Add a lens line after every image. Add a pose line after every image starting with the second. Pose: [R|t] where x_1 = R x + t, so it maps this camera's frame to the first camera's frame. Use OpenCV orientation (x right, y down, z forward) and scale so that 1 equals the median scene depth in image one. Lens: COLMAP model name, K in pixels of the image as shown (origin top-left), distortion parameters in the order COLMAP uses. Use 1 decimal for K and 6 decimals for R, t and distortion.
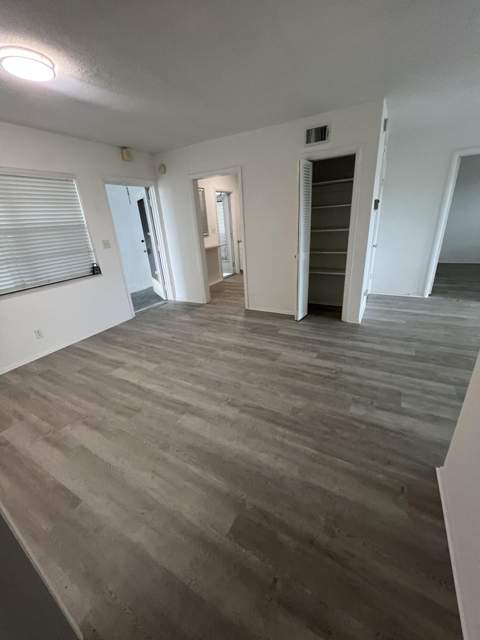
lens RADIAL K [[256.0, 0, 240.0], [0, 256.0, 320.0], [0, 0, 1]] dist [-0.000186, 0.000335]
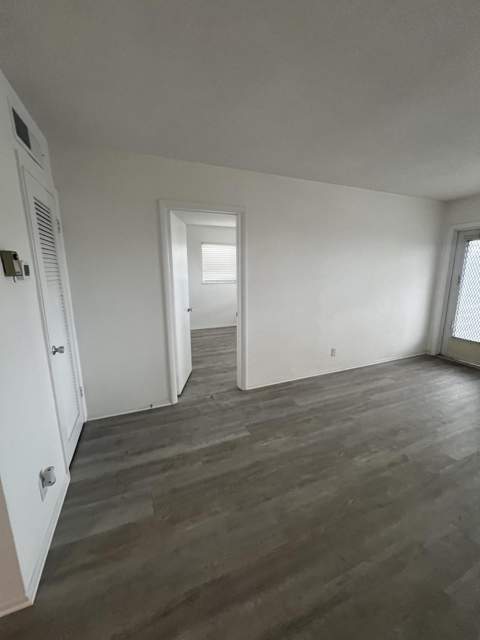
lens RADIAL K [[256.0, 0, 240.0], [0, 256.0, 320.0], [0, 0, 1]] dist [-0.000186, 0.000335]
pose [[0.612508, -0.094174, 0.784835, 0.520264], [0.260783, 0.961363, -0.088167, -0.298449], [-0.746208, 0.258674, 0.613401, 0.642628]]
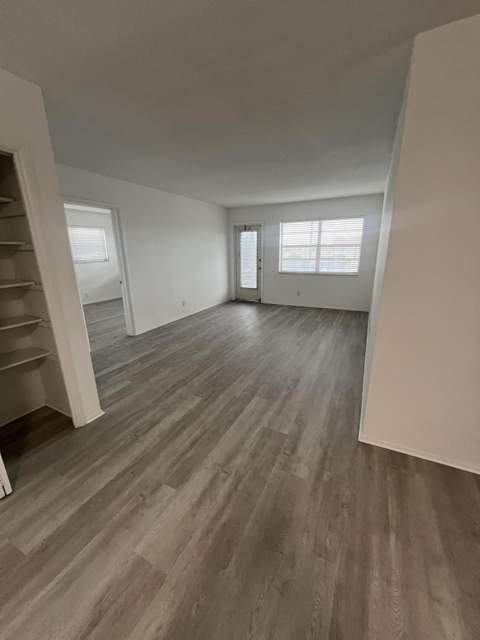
lens RADIAL K [[256.0, 0, 240.0], [0, 256.0, 320.0], [0, 0, 1]] dist [-0.000186, 0.000335]
pose [[-0.046244, -0.208476, 0.976934, -0.196849], [0.385000, 0.898706, 0.210007, -0.266792], [-0.921757, 0.385831, 0.038704, 0.695498]]
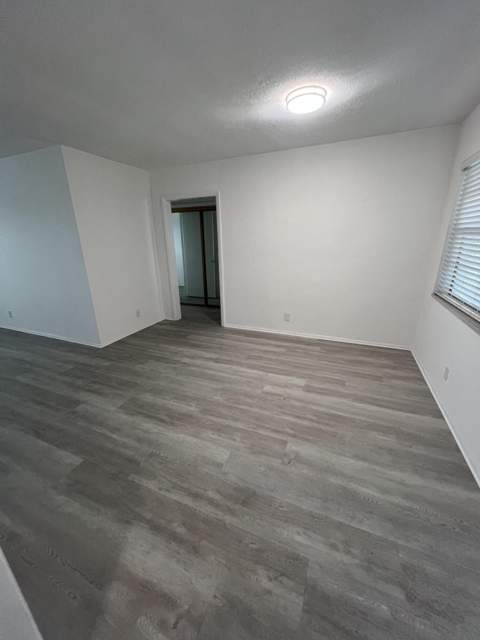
lens RADIAL K [[256.0, 0, 240.0], [0, 256.0, 320.0], [0, 0, 1]] dist [-0.000186, 0.000335]
pose [[-0.990168, 0.114429, -0.080456, -0.197653], [0.036287, 0.765598, 0.642295, -0.611829], [0.135094, 0.633061, -0.762223, 1.554503]]
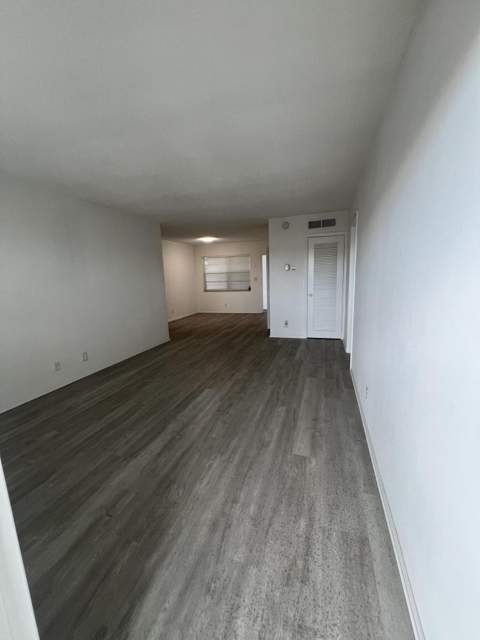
lens RADIAL K [[256.0, 0, 240.0], [0, 256.0, 320.0], [0, 0, 1]] dist [-0.000186, 0.000335]
pose [[0.195911, 0.224137, -0.954663, 2.468007], [-0.341478, 0.928189, 0.147845, -0.330424], [0.919245, 0.297031, 0.258380, 0.480121]]
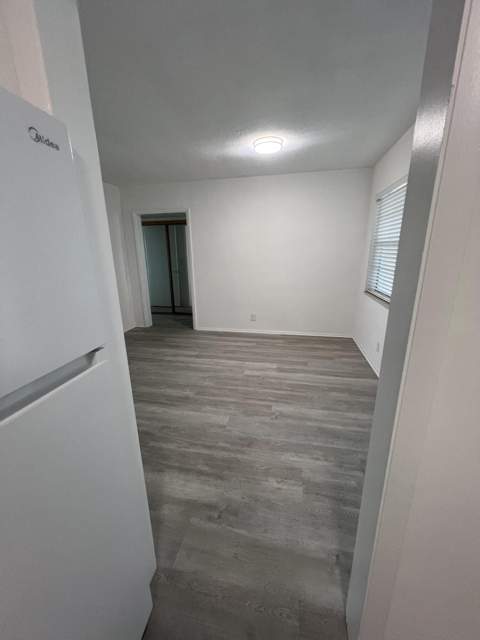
lens RADIAL K [[256.0, 0, 240.0], [0, 256.0, 320.0], [0, 0, 1]] dist [-0.000186, 0.000335]
pose [[-0.950145, 0.156434, -0.269727, -0.048247], [-0.039955, 0.796829, 0.602883, -0.669573], [0.309237, 0.583603, -0.750853, 1.706432]]
